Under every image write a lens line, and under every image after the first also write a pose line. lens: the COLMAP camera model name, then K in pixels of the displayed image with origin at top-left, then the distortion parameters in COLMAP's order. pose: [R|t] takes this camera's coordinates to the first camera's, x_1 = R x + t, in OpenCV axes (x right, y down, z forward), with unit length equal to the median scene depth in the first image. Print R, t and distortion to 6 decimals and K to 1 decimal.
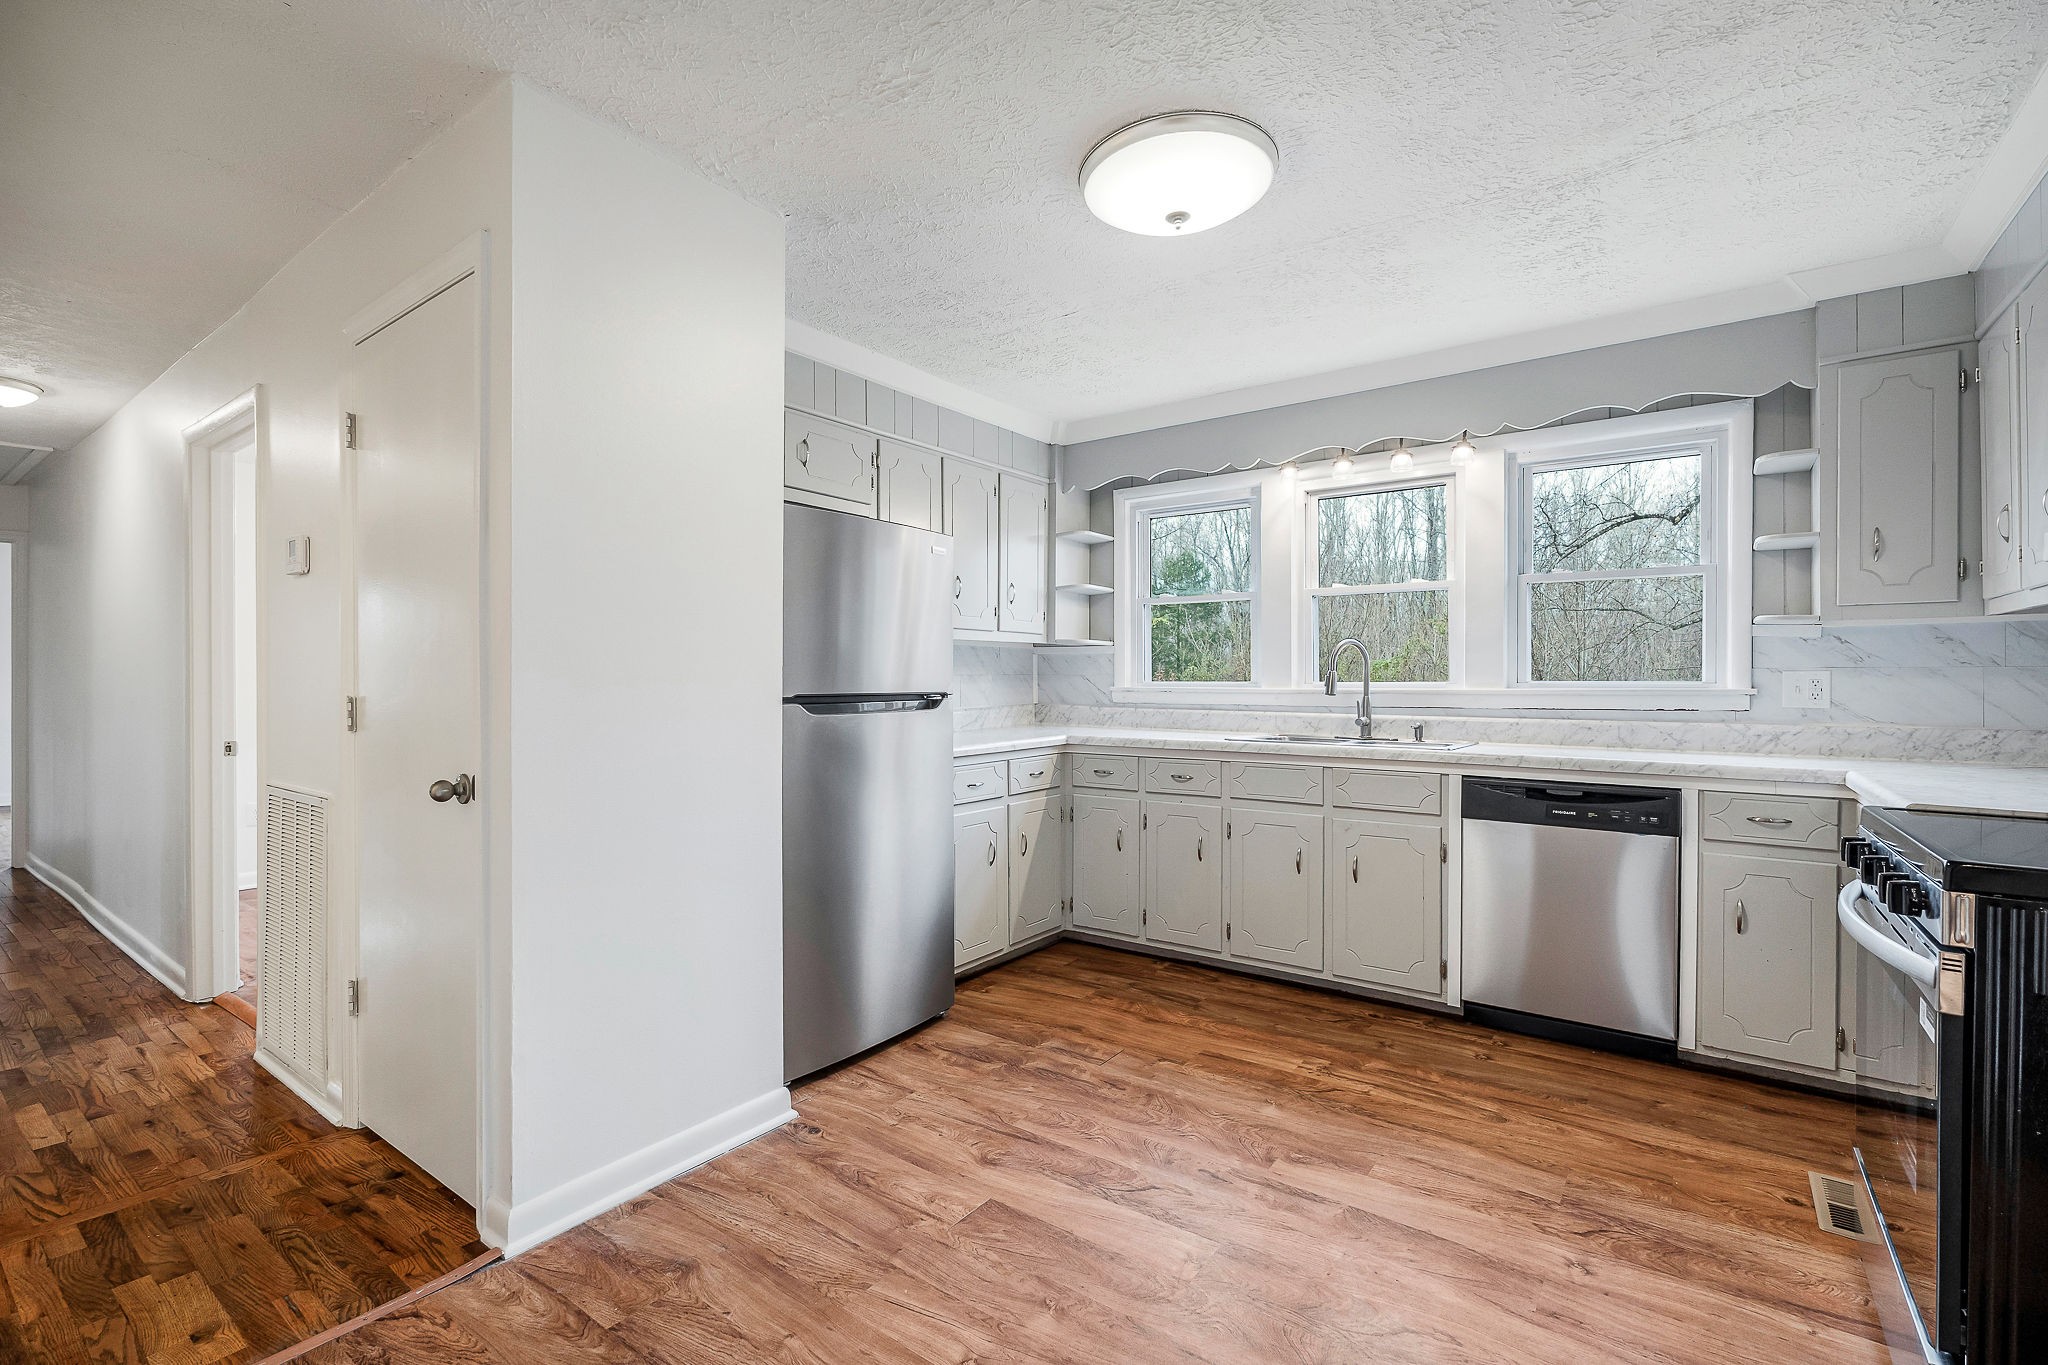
lens RADIAL K [[906.1, 0, 1017.3], [0, 906.1, 691.7], [0, 0, 1]] dist [-0.005349, 0.000064]
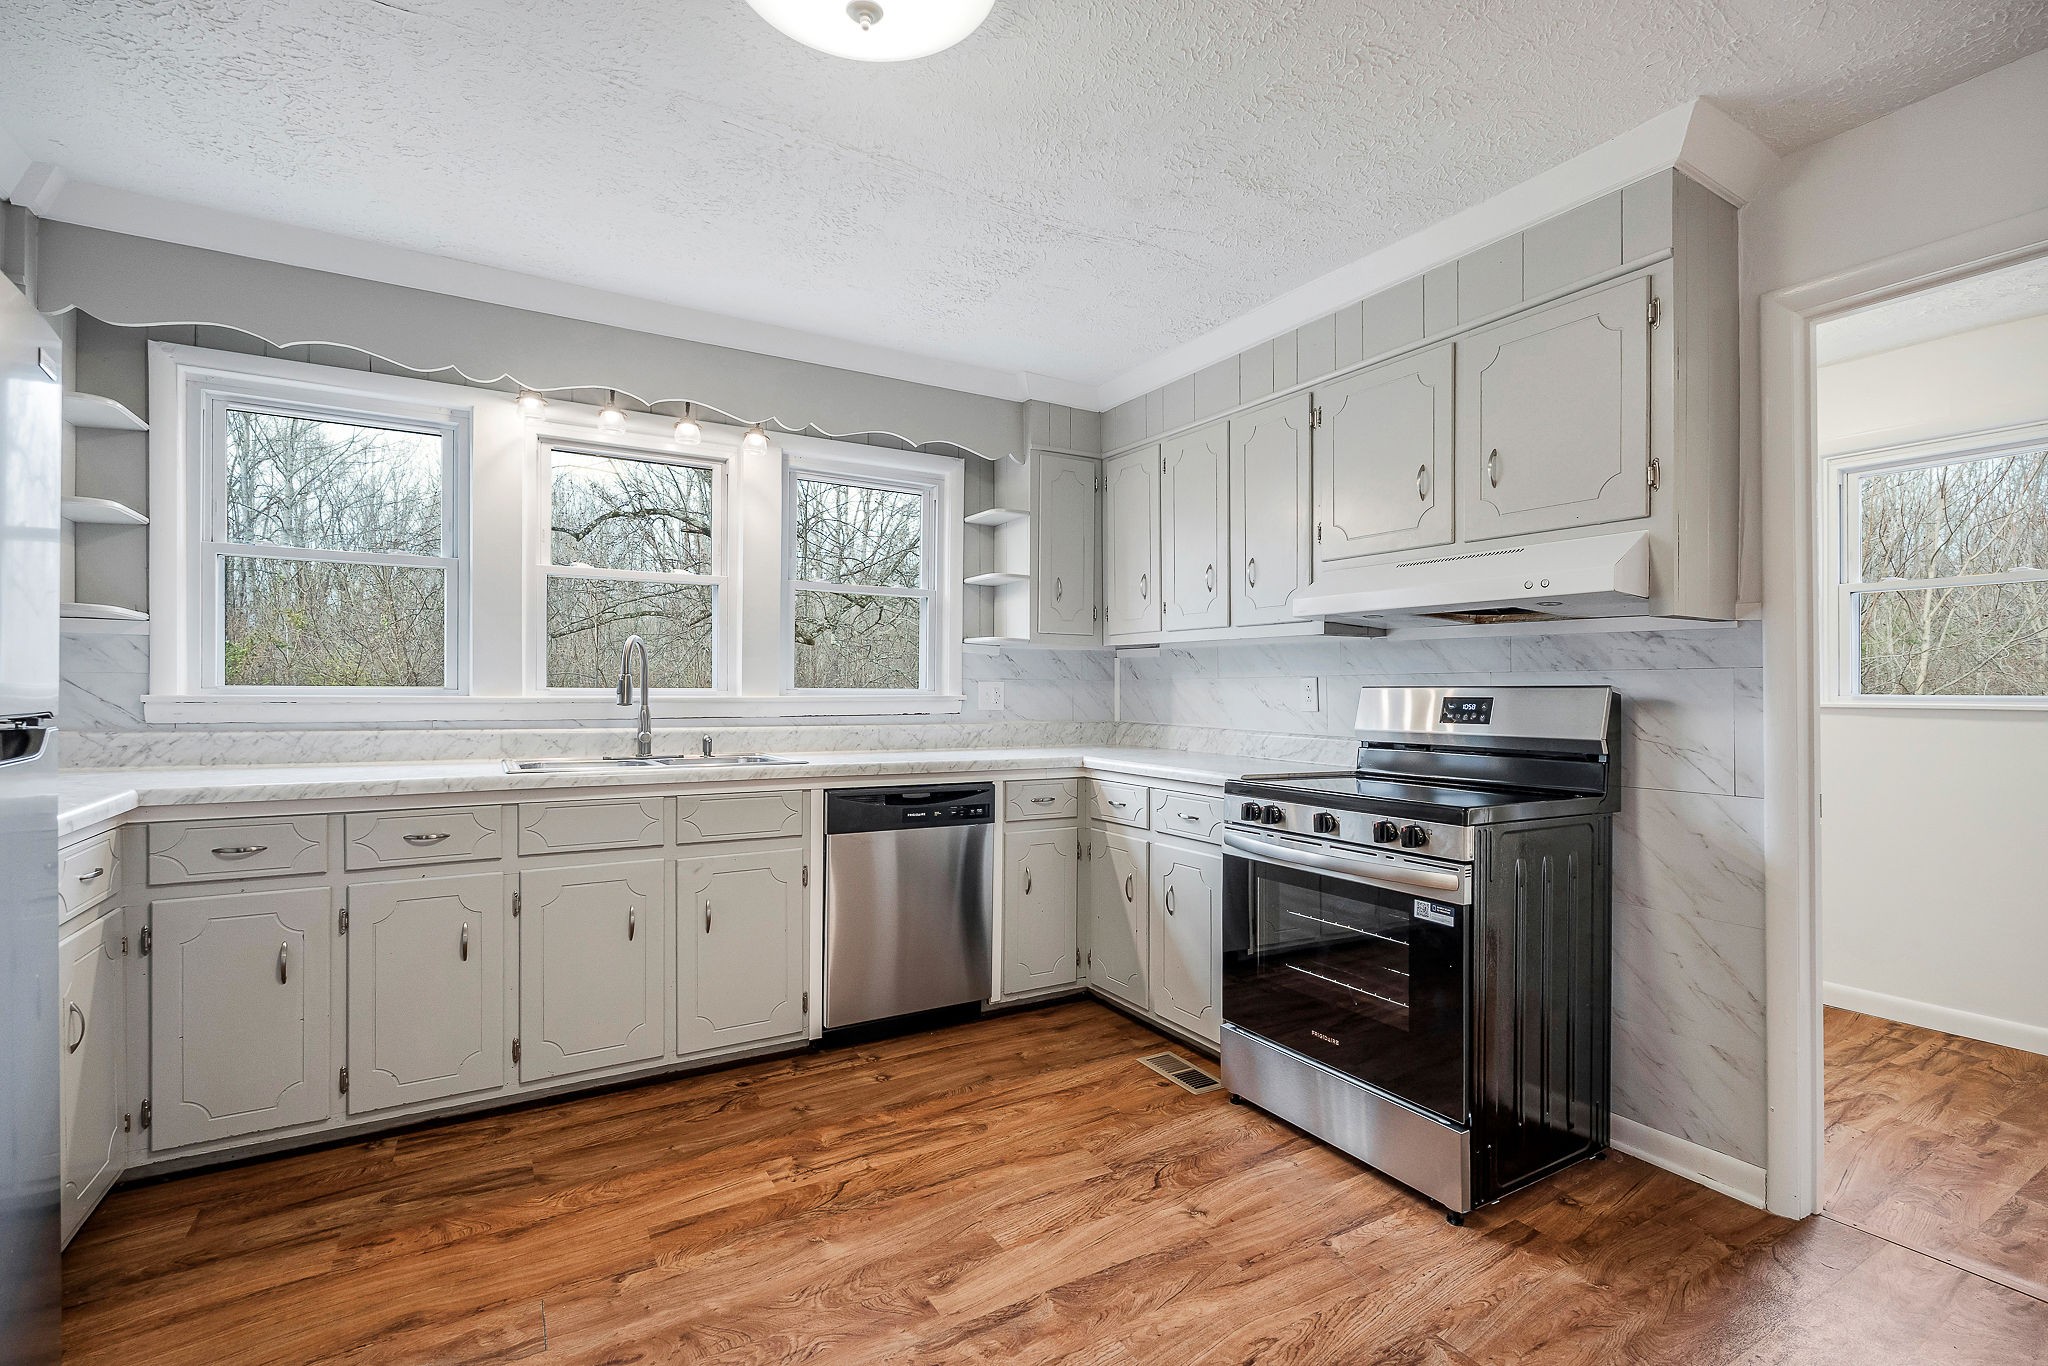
lens RADIAL K [[906.1, 0, 1017.3], [0, 906.1, 692.2], [0, 0, 1]] dist [-0.005349, 0.000064]
pose [[0.388410, -0.001359, 0.921486, -0.295931], [0.004370, 0.999990, -0.000367, -0.006810], [-0.921476, 0.004170, 0.388412, 0.452031]]
